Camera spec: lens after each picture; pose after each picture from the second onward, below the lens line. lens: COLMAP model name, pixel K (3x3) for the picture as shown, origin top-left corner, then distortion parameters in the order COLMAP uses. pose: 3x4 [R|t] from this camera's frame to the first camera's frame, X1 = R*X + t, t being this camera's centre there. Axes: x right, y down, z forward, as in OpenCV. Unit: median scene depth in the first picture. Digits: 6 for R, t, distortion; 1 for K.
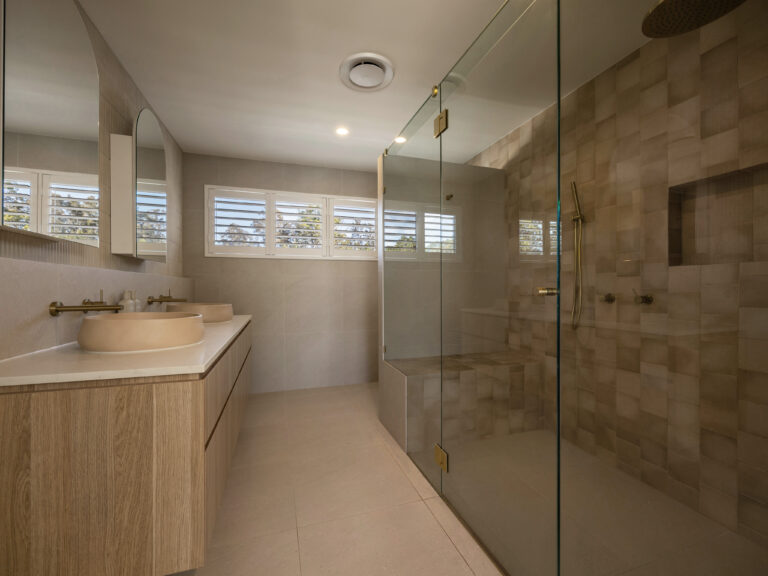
lens RADIAL K [[329.5, 0, 384.3], [0, 329.5, 287.4], [0, 0, 1]] dist [-0.003372, 0.001335]
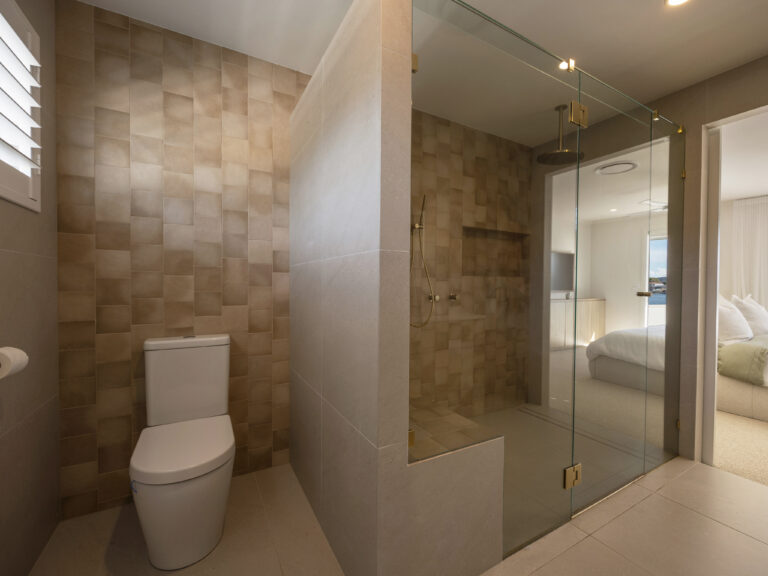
lens RADIAL K [[329.5, 0, 385.0], [0, 329.5, 287.1], [0, 0, 1]] dist [-0.003372, 0.001335]
pose [[-0.193406, -0.012859, 0.981034, -0.605097], [-0.005120, 0.999914, 0.012097, -0.026048], [-0.981105, -0.002683, -0.193456, 1.630660]]
